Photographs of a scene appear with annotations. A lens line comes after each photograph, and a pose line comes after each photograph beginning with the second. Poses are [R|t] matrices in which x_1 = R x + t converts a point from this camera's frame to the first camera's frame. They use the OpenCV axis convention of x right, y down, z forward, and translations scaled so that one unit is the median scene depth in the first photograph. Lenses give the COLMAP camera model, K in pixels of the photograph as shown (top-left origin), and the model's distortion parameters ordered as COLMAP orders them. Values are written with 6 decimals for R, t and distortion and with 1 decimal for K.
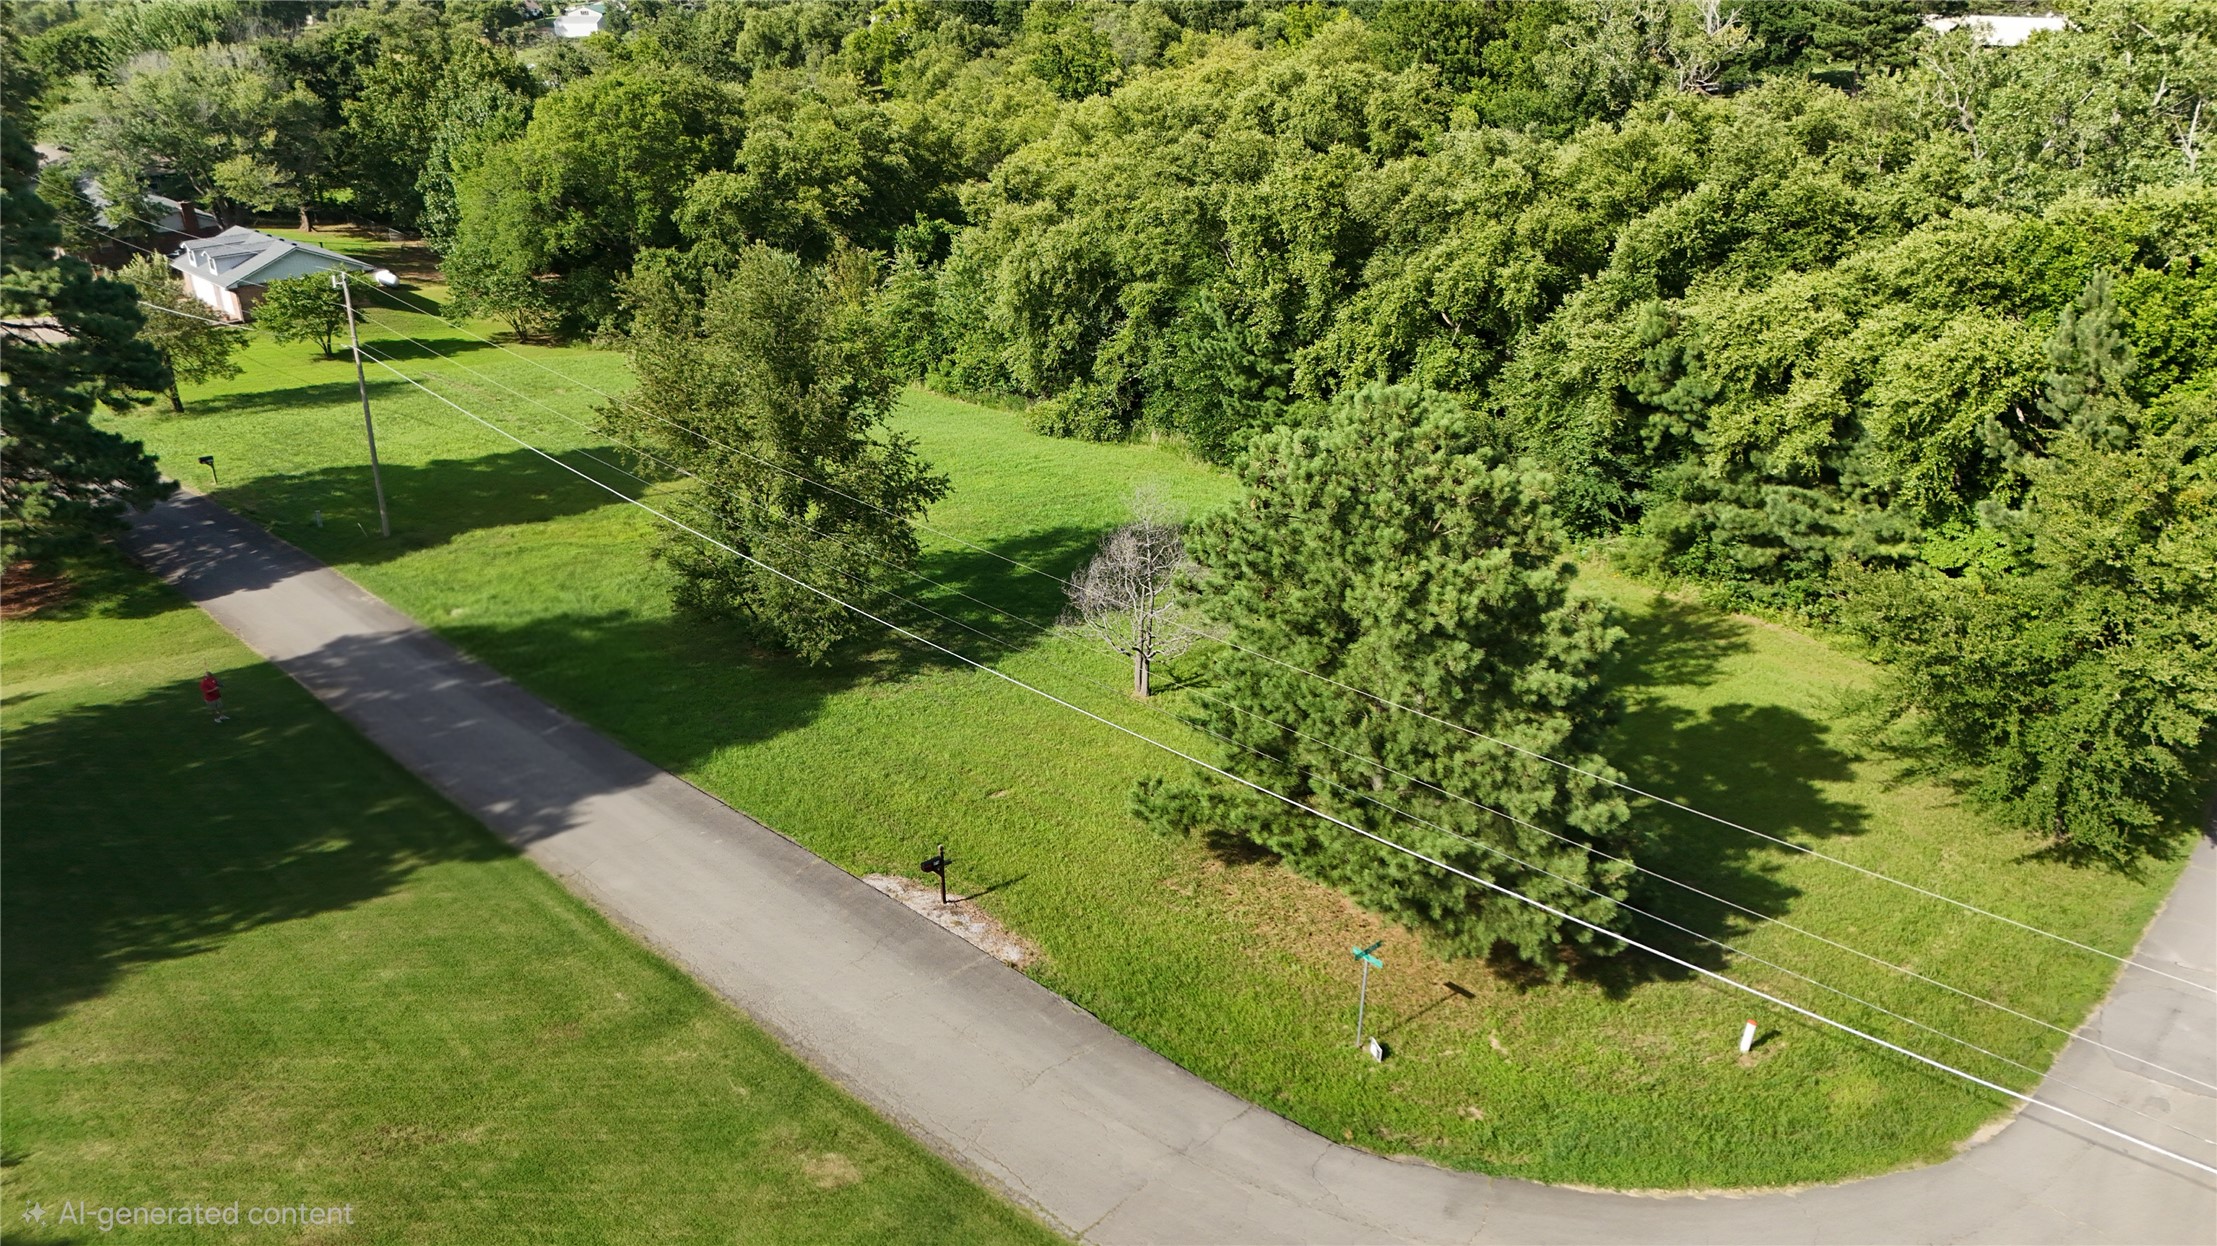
lens RADIAL K [[1625.2, 0, 1119.1], [0, 1625.2, 617.0], [0, 0, 1]] dist [0.073363, -0.084558]
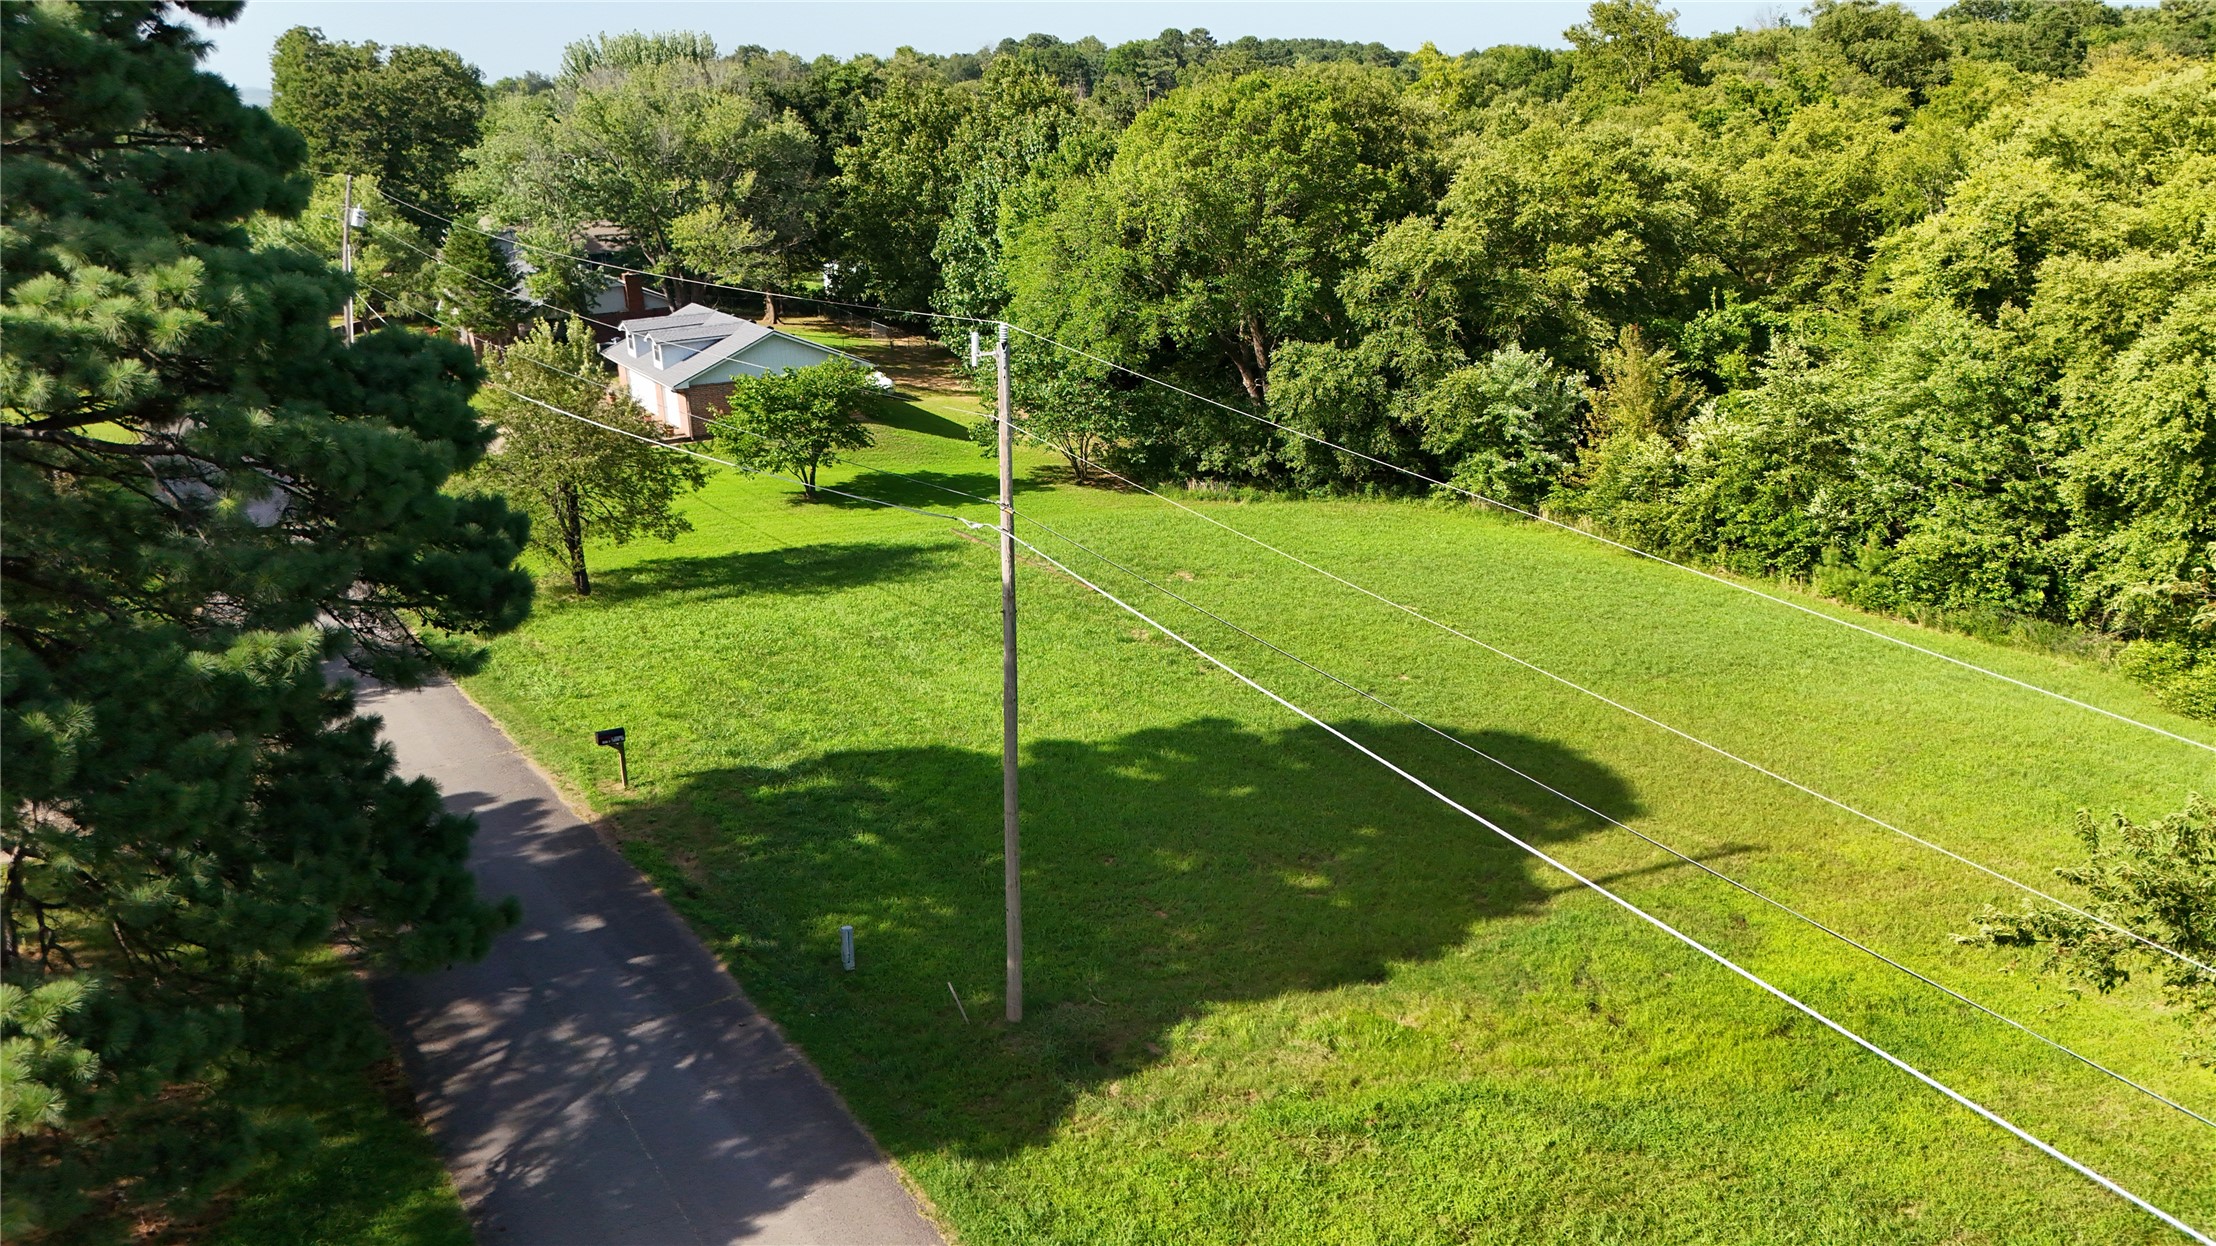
lens RADIAL K [[1647.2, 0, 1111.6], [0, 1647.2, 650.9], [0, 0, 1]] dist [0.049096, -0.080852]
pose [[0.974030, 0.061520, -0.217902, -0.291873], [-0.074400, 0.995903, -0.051398, -0.097805], [0.213848, 0.066275, 0.974616, 0.530467]]
